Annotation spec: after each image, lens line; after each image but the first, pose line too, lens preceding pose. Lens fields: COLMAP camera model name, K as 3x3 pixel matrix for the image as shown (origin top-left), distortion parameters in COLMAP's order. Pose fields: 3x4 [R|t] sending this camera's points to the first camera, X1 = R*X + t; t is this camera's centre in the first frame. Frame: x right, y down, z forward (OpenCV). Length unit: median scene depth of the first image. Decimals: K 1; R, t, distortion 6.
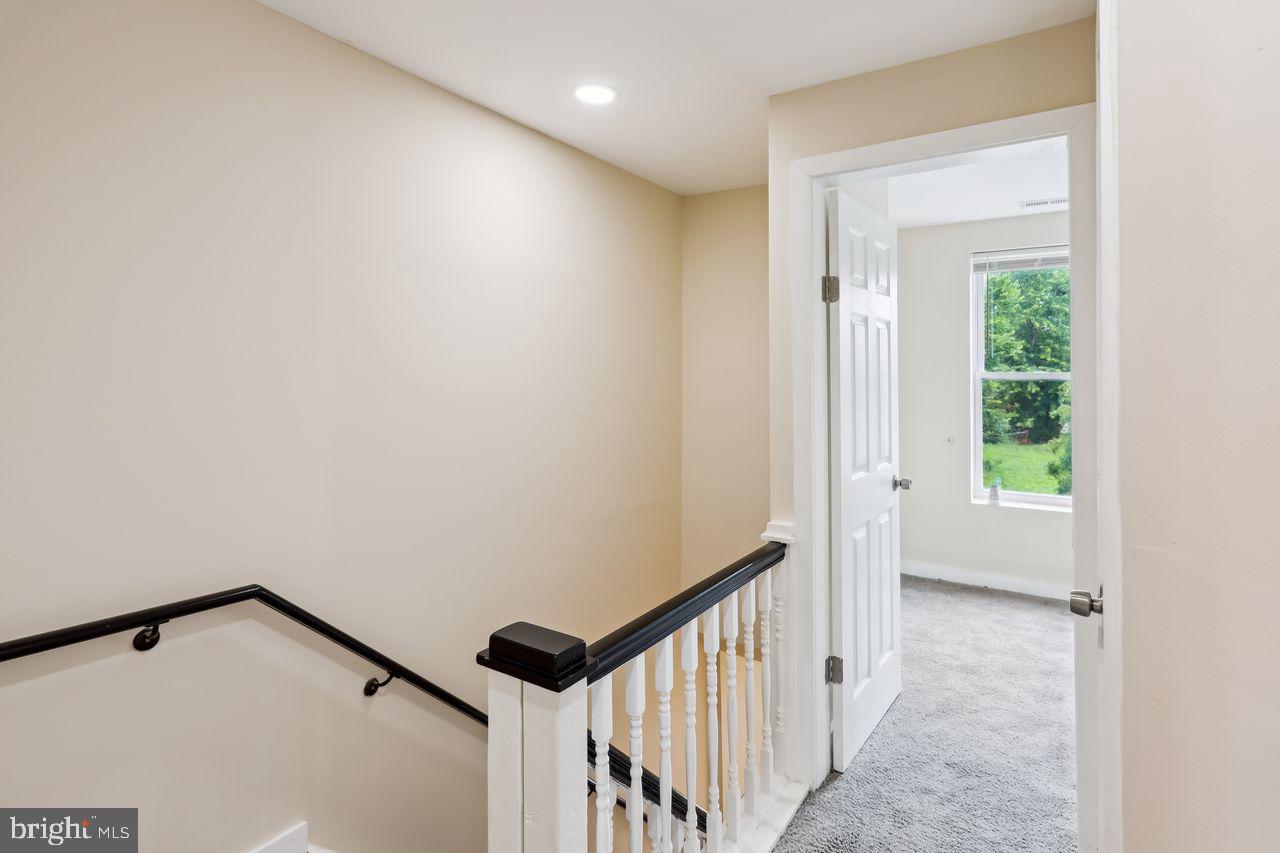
lens RADIAL K [[632.7, 0, 651.9], [0, 632.7, 372.4], [0, 0, 1]] dist [-0.000446, 0.000454]
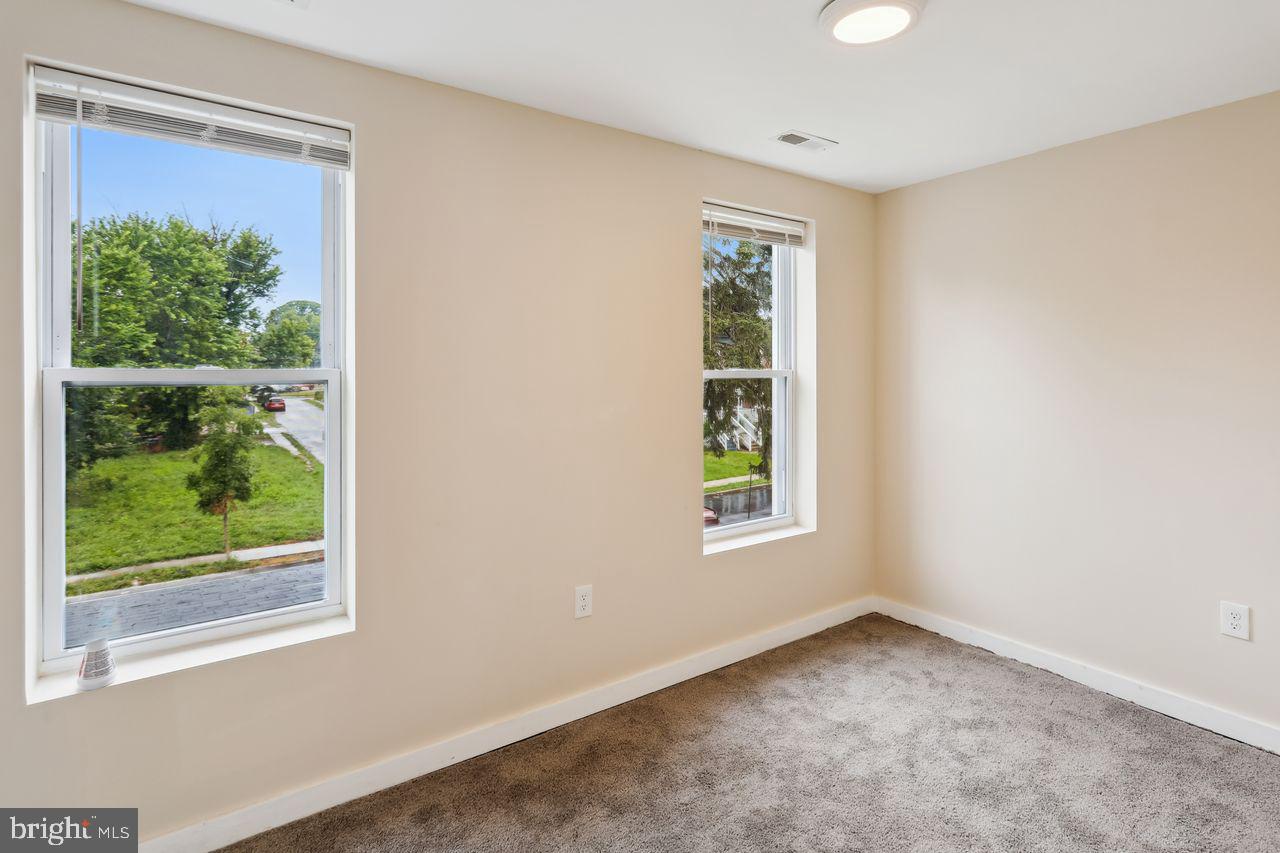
lens RADIAL K [[632.7, 0, 651.9], [0, 632.7, 372.4], [0, 0, 1]] dist [-0.000446, 0.000454]
pose [[0.365340, 0.000672, 0.930874, 0.031539], [-0.003569, 0.999993, 0.000679, 0.000184], [-0.930867, -0.003571, 0.365340, 0.055803]]
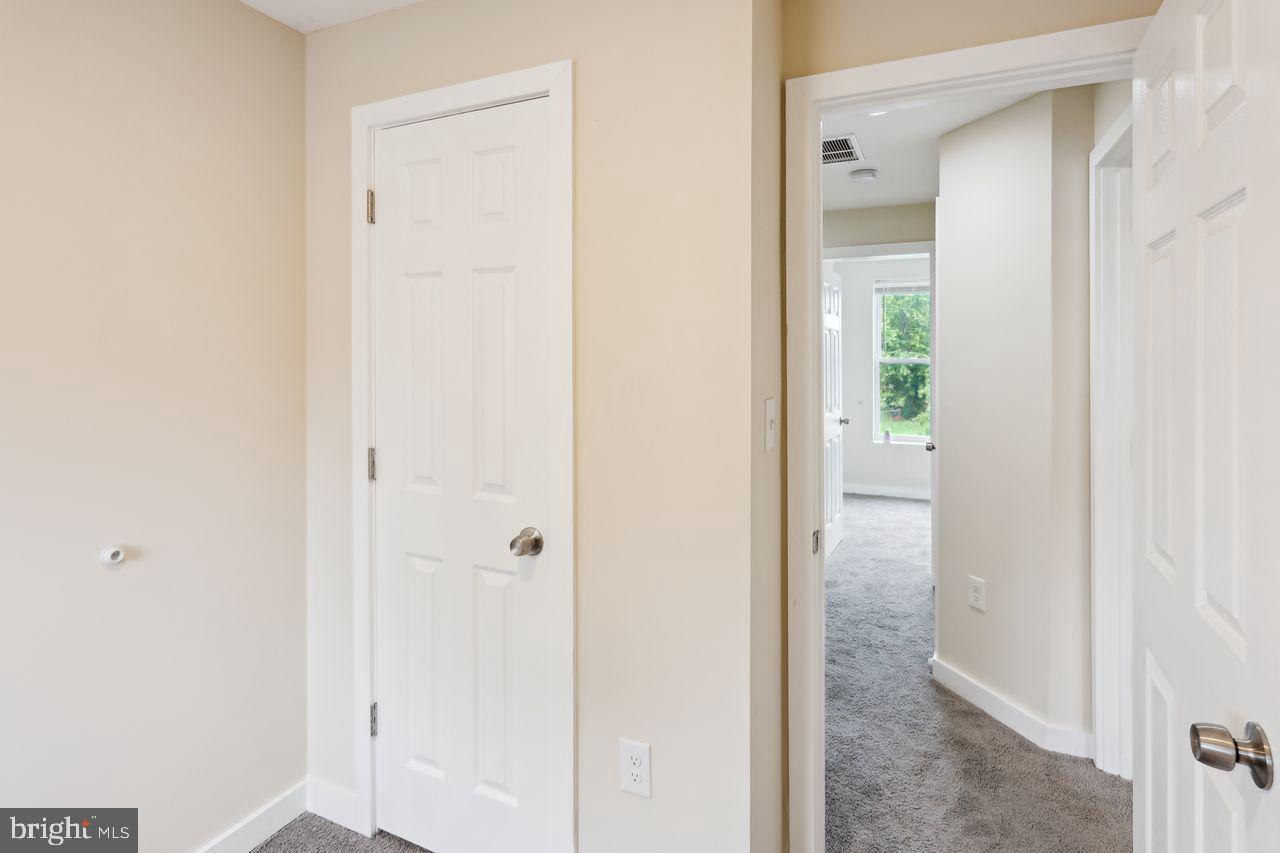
lens RADIAL K [[632.7, 0, 651.9], [0, 632.7, 372.4], [0, 0, 1]] dist [-0.000446, 0.000454]
pose [[0.986670, -0.007934, 0.162540, -0.031405], [0.004279, 0.999730, 0.022827, -0.000372], [-0.162677, -0.021827, 0.986438, -0.048908]]
